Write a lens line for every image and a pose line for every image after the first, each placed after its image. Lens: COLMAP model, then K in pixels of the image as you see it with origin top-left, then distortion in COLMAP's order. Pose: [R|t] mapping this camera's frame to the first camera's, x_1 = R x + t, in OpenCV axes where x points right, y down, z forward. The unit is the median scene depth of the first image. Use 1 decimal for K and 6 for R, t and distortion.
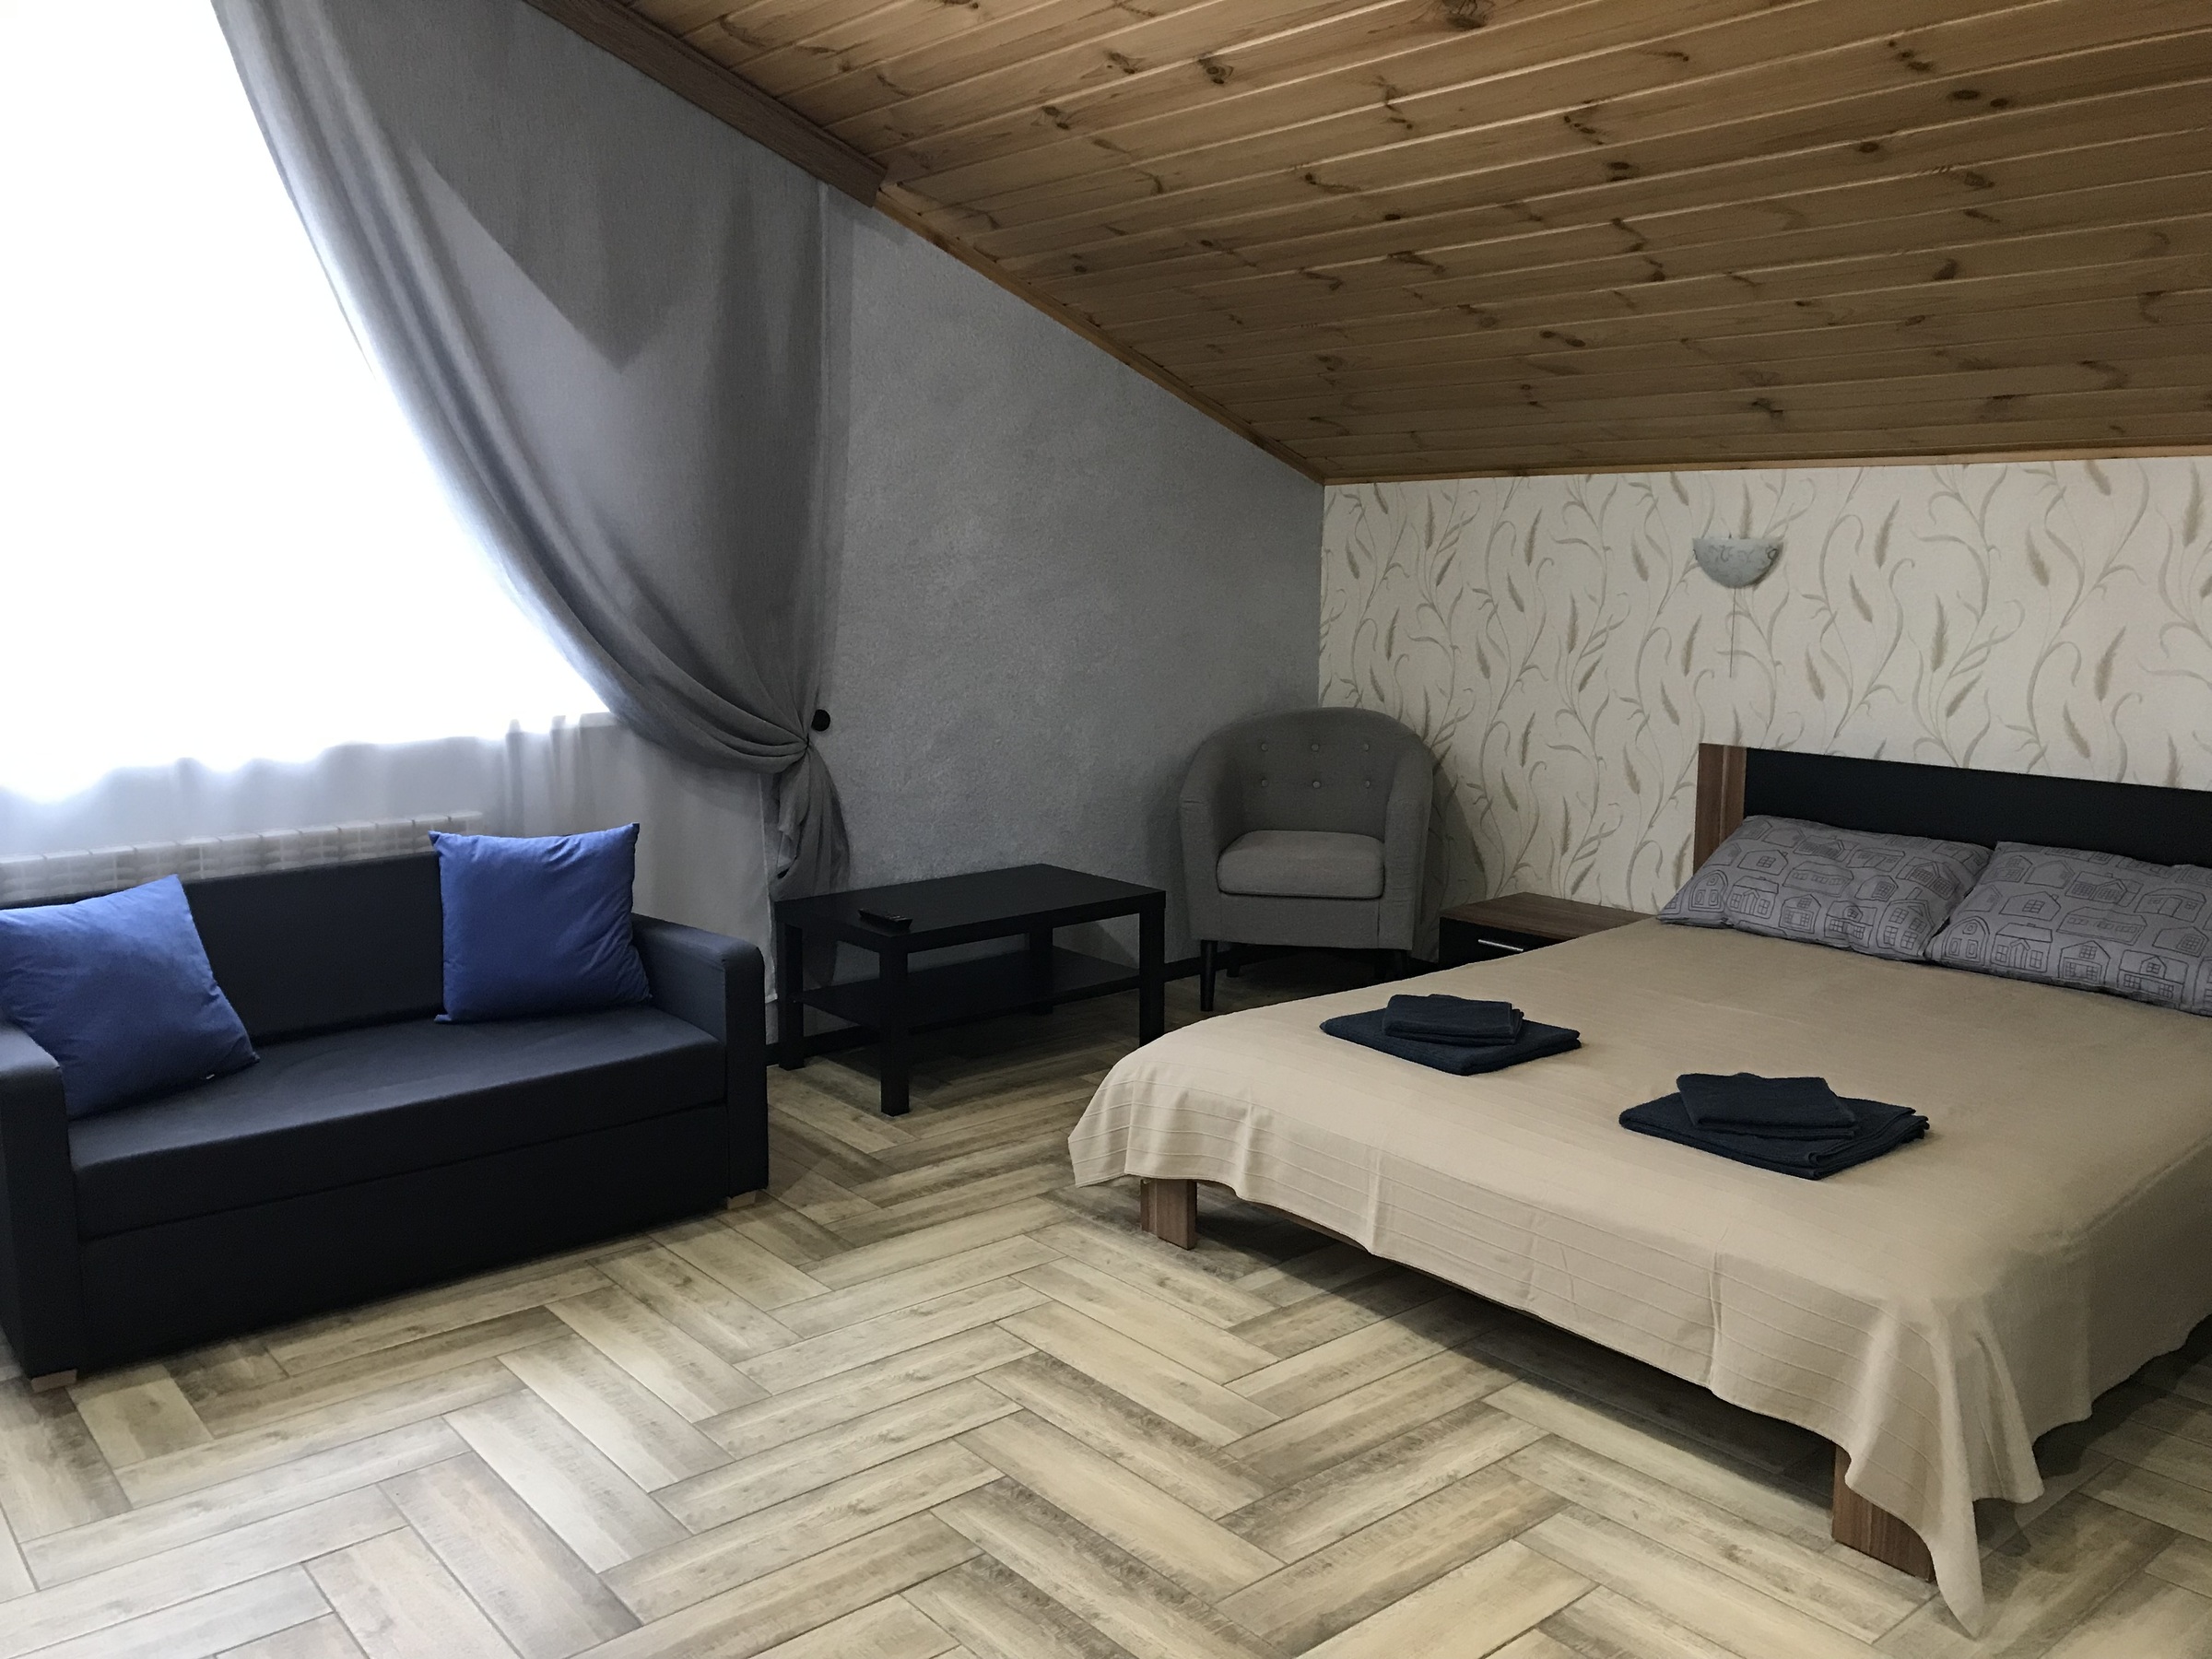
lens RADIAL K [[1813.7, 0, 1092.2], [0, 1813.7, 825.7], [0, 0, 1]] dist [0.027401, -0.006549]
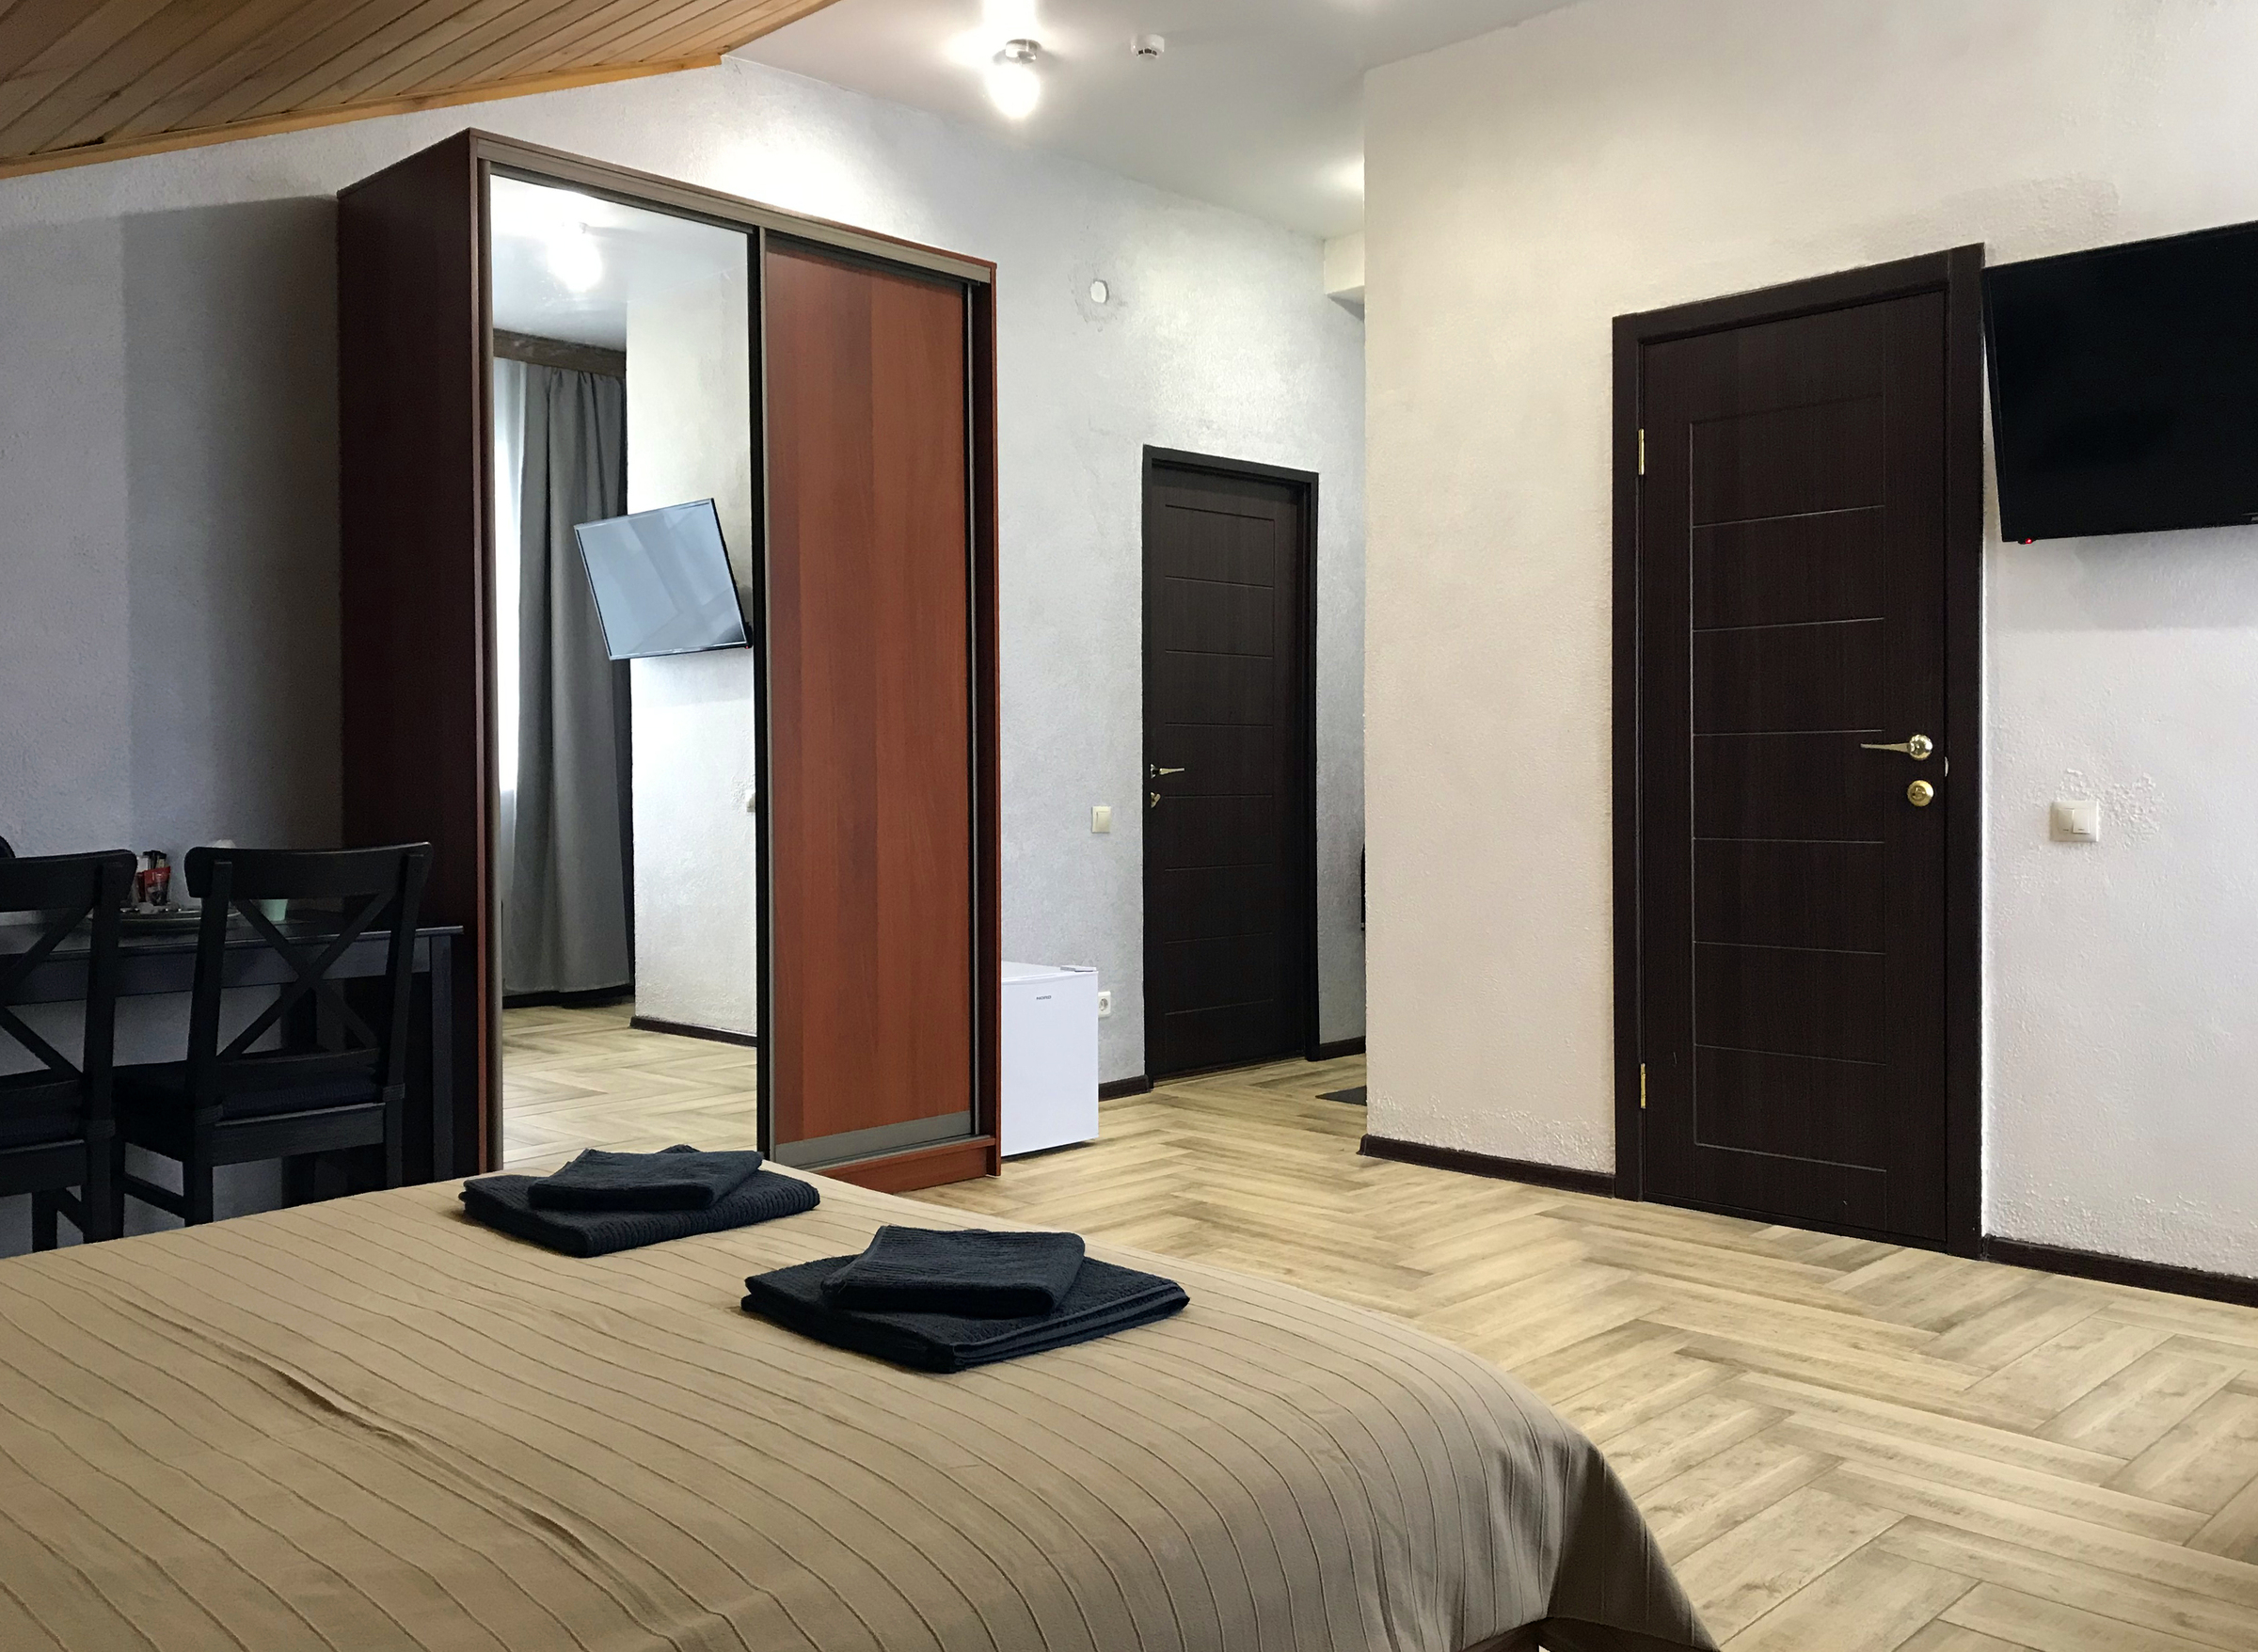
lens RADIAL K [[1930.7, 0, 1129.0], [0, 1930.7, 826.0], [0, 0, 1]] dist [0.002883, -0.000379]
pose [[-0.993691, 0.009985, -0.111711, 0.234564], [-0.010749, 0.982965, 0.183476, -0.154019], [0.111640, 0.183519, -0.976656, 1.737034]]
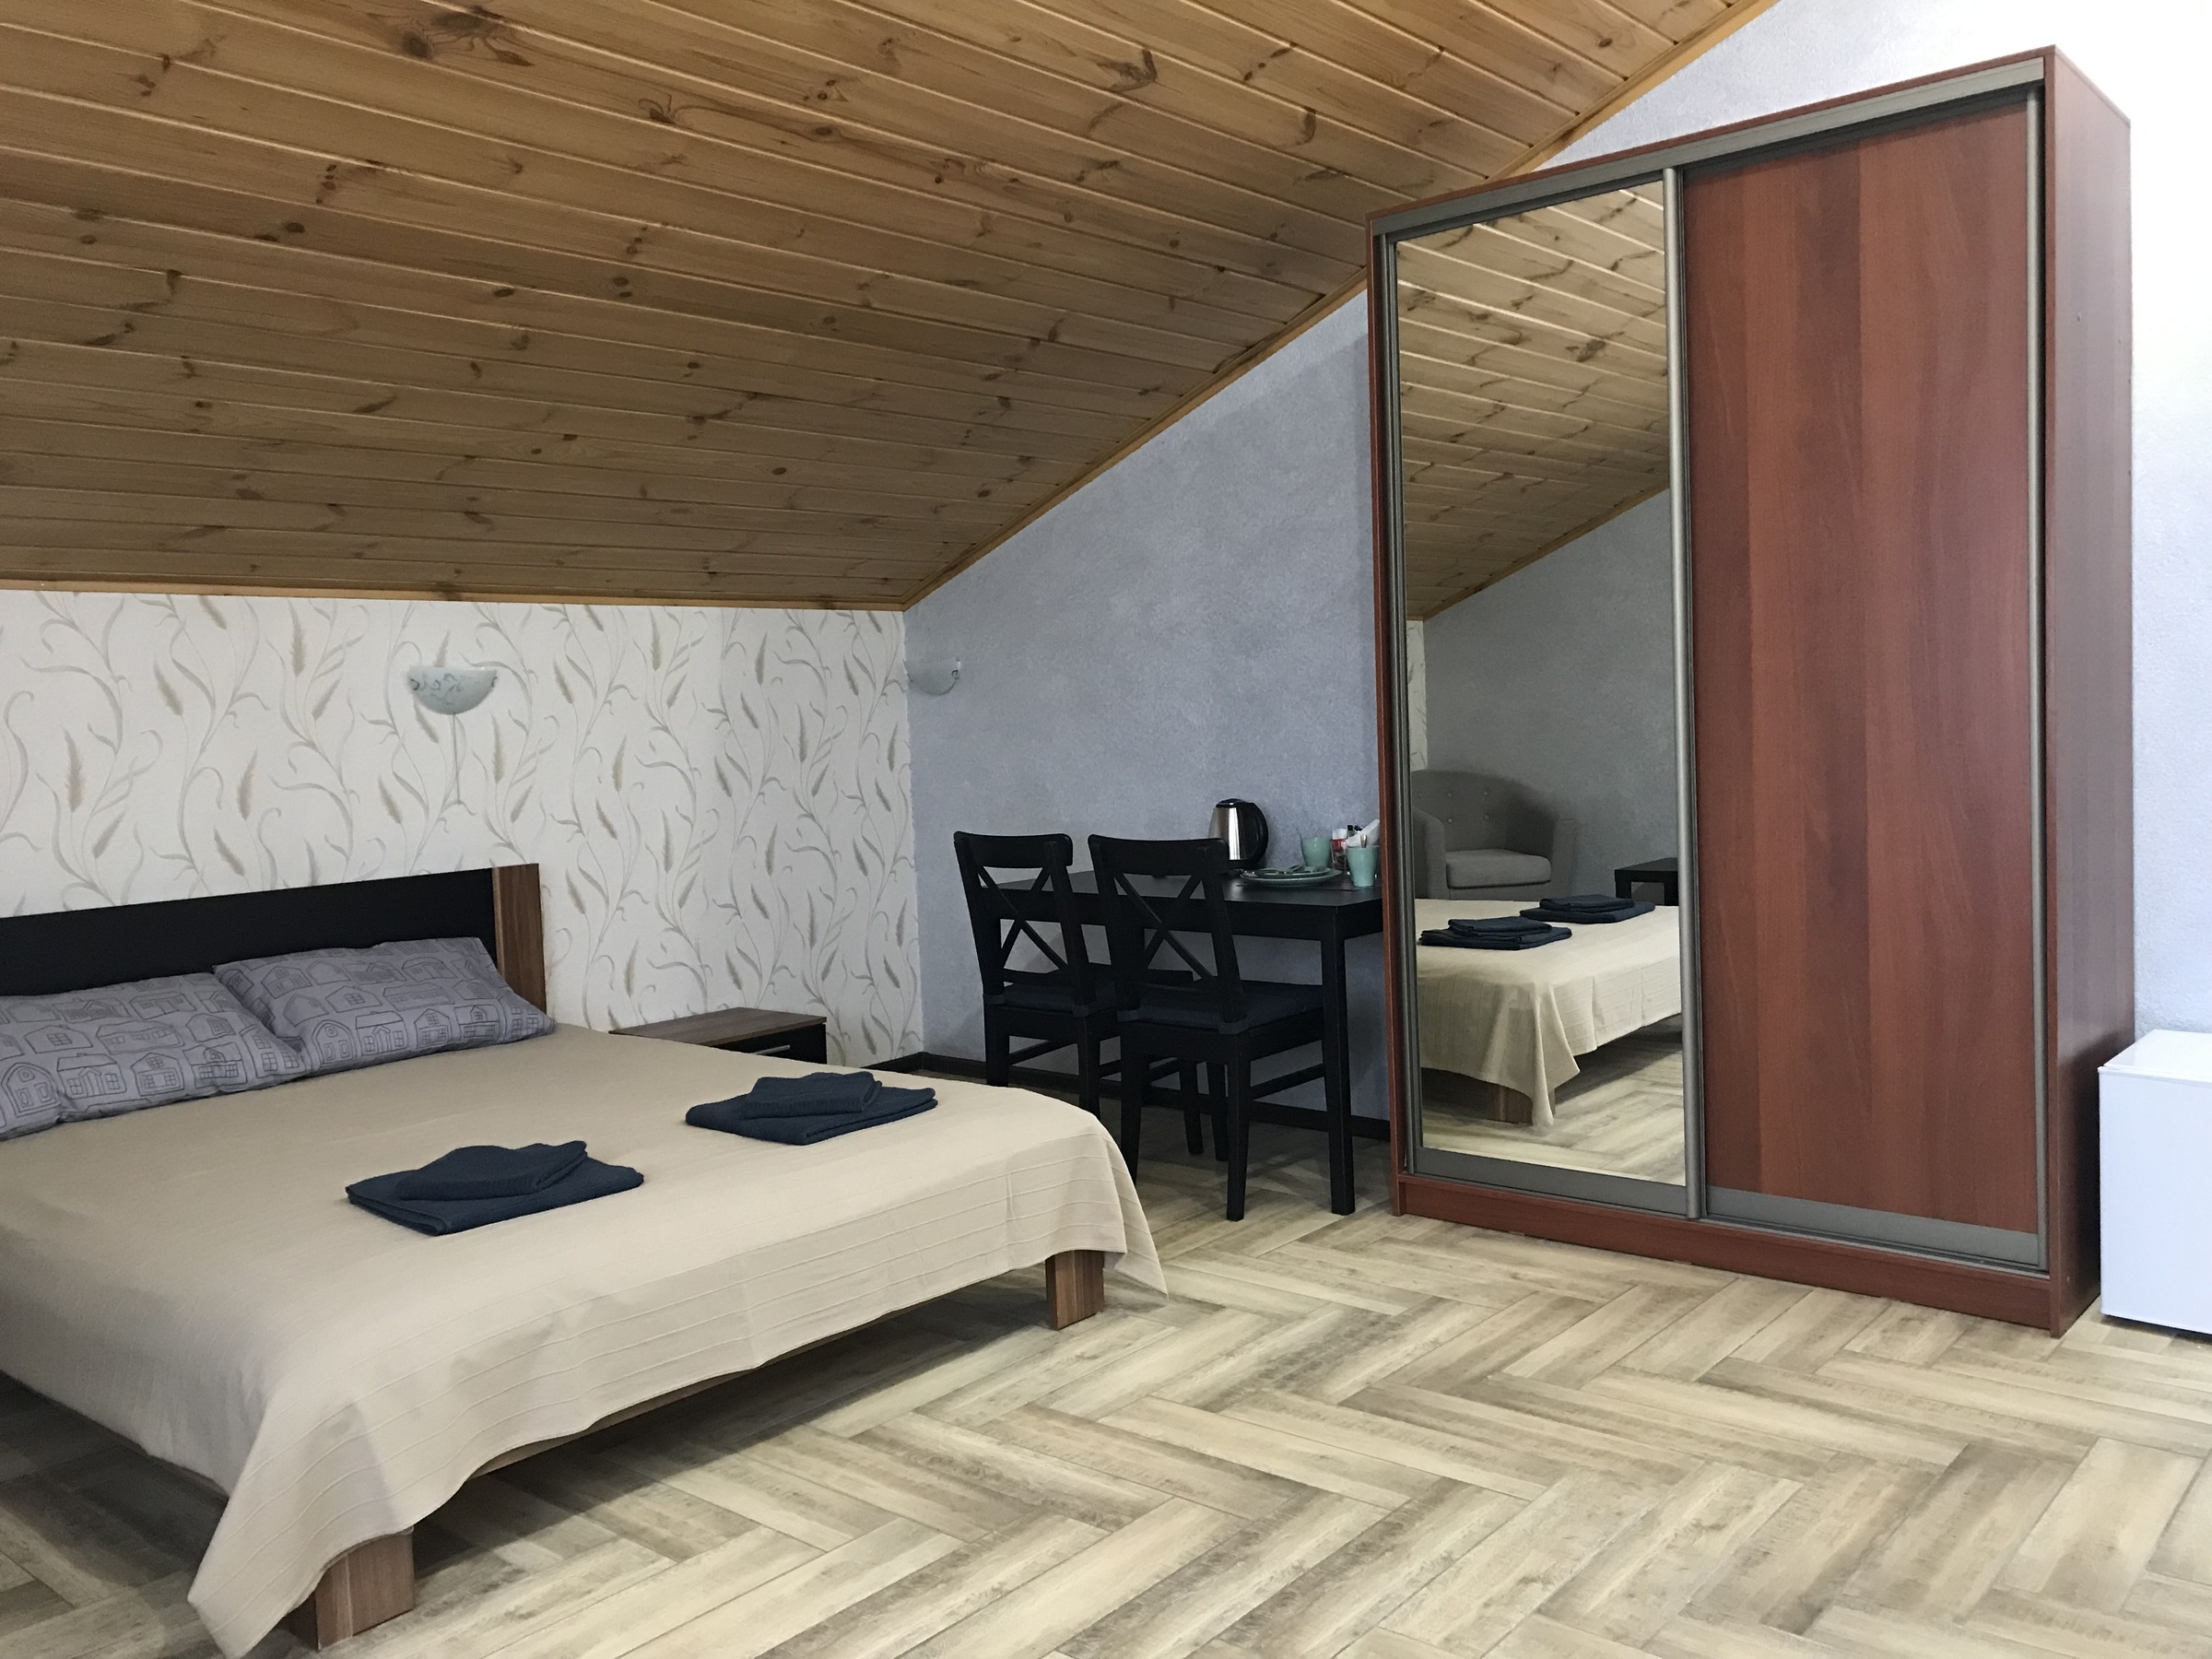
lens RADIAL K [[1813.7, 0, 1092.2], [0, 1813.7, 825.7], [0, 0, 1]] dist [0.027401, -0.006549]
pose [[-0.168196, -0.055761, 0.984175, -0.767875], [0.195088, 0.976768, 0.088682, -0.083120], [-0.966256, 0.206917, -0.153410, 0.910717]]
